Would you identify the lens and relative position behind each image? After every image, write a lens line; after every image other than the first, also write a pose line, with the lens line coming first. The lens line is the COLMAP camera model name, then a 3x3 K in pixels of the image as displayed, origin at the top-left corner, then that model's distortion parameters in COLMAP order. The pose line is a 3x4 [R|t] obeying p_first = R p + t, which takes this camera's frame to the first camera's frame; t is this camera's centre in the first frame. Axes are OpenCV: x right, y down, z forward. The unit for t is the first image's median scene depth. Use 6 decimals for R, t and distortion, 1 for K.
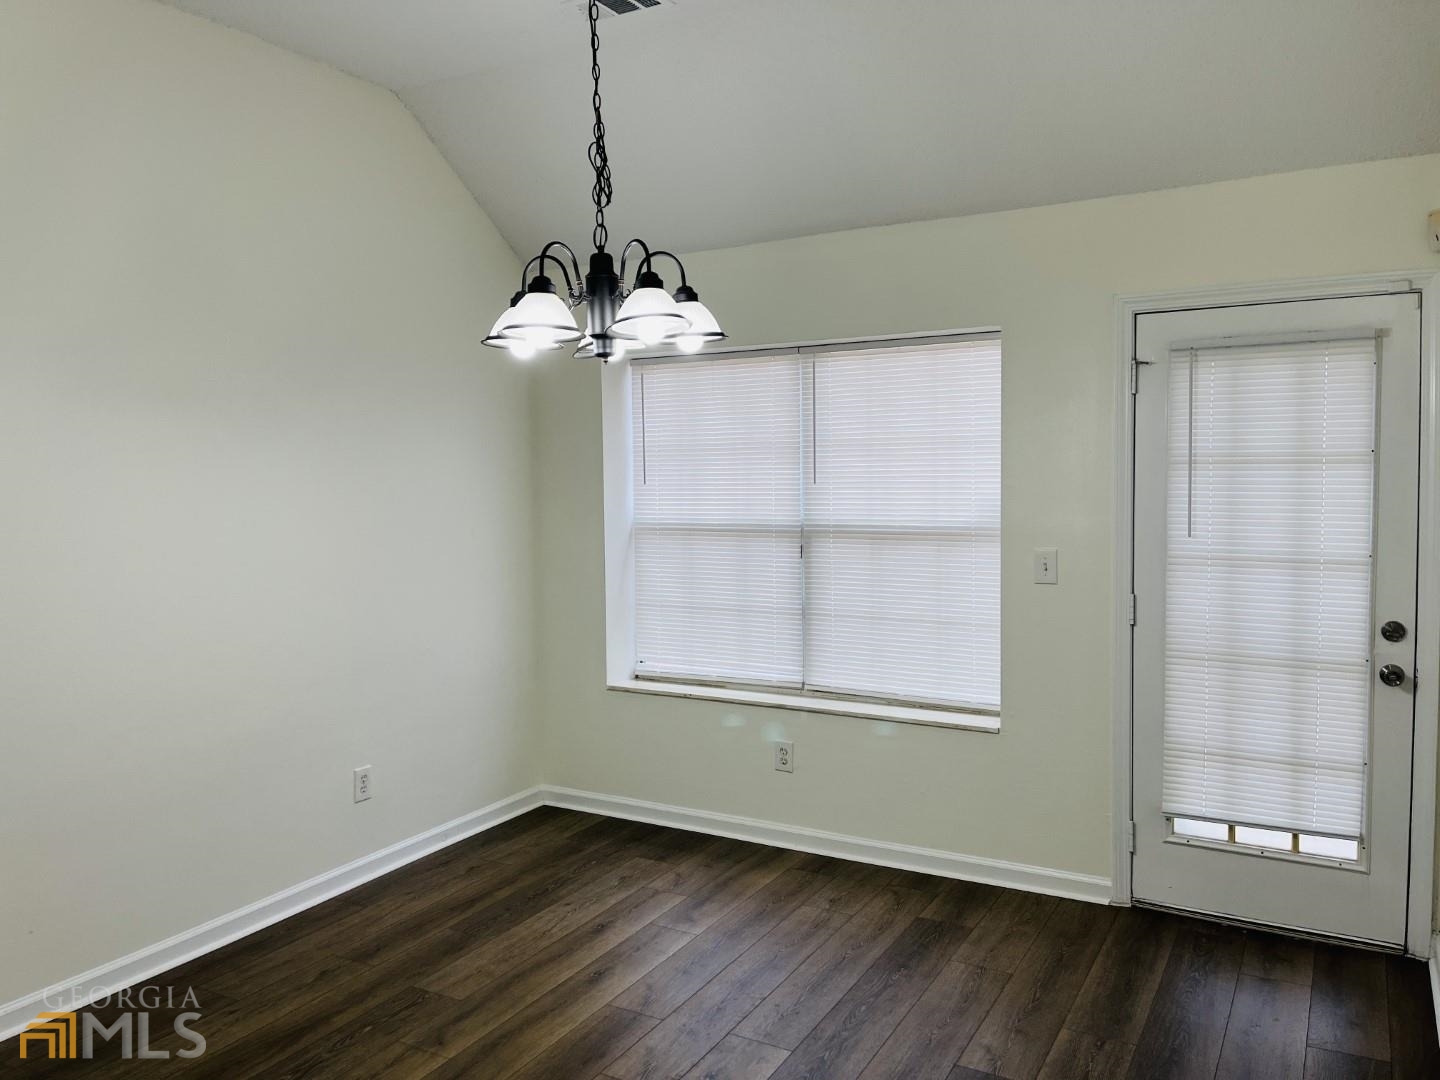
lens RADIAL K [[1114.7, 0, 713.8], [0, 1114.7, 533.6], [0, 0, 1]] dist [0.076528, -0.067394]
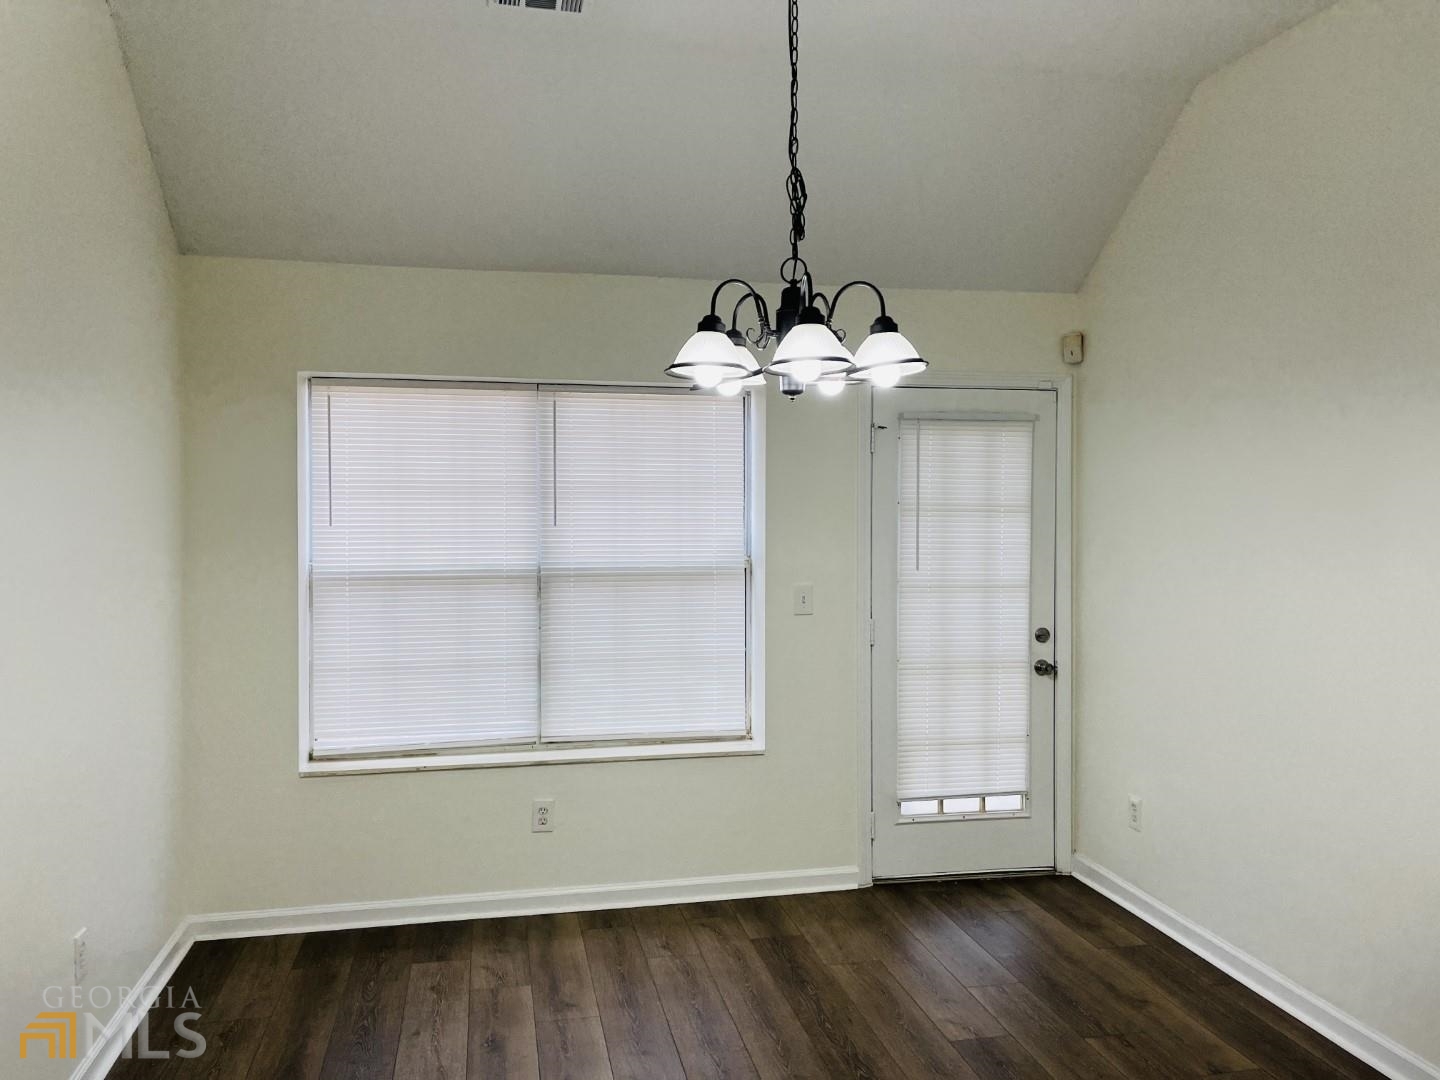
lens RADIAL K [[1114.7, 0, 720.0], [0, 1114.7, 539.2], [0, 0, 1]] dist [0.076528, -0.067394]
pose [[0.745157, -0.008096, 0.666840, -0.524233], [0.028512, 0.999399, -0.019728, -0.012312], [-0.666279, 0.033714, 0.744940, 0.218824]]
